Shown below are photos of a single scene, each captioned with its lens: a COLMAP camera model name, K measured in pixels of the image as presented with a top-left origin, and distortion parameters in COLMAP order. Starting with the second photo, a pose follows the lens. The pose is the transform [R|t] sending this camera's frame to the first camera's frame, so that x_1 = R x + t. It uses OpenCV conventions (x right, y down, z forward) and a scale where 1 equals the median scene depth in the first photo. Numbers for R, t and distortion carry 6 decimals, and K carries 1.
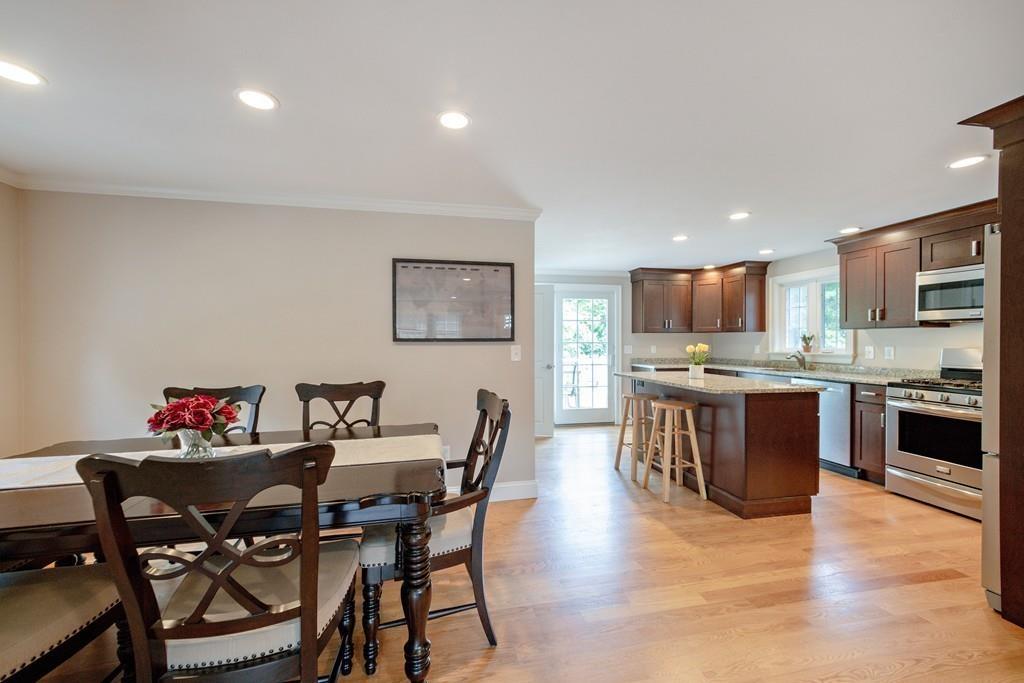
lens RADIAL K [[401.1, 0, 509.5], [0, 401.1, 344.8], [0, 0, 1]] dist [0.003429, -0.000275]
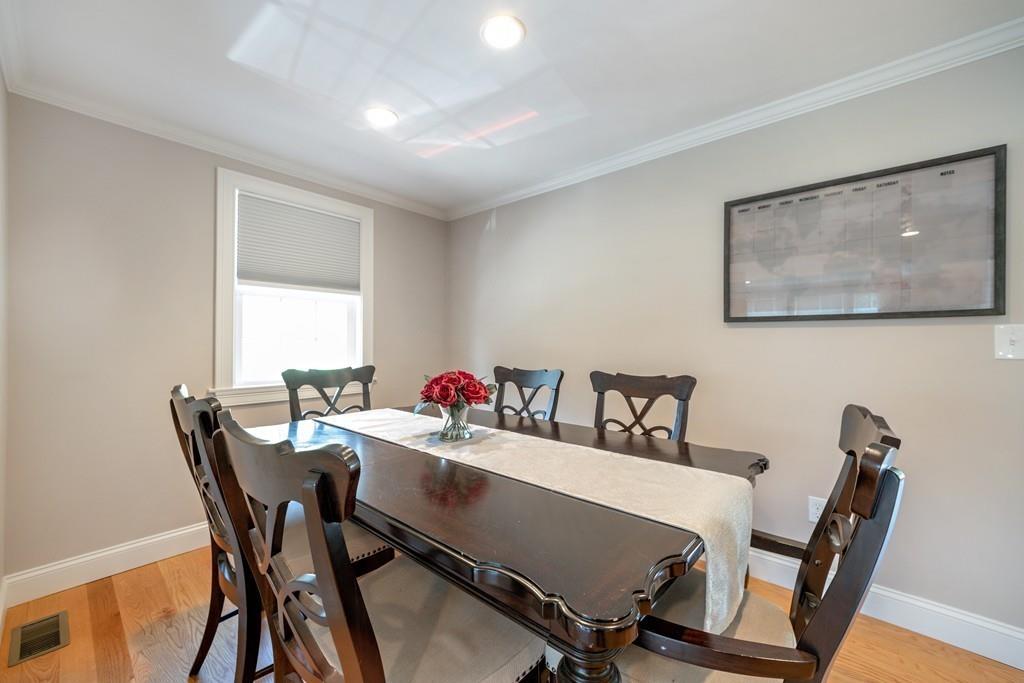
lens RADIAL K [[401.1, 0, 511.6], [0, 401.1, 340.4], [0, 0, 1]] dist [0.003429, -0.000275]
pose [[0.602812, 0.004365, -0.797871, 0.037379], [-0.012316, 0.999917, -0.003835, 0.026710], [0.797788, 0.012138, 0.602816, 0.250201]]
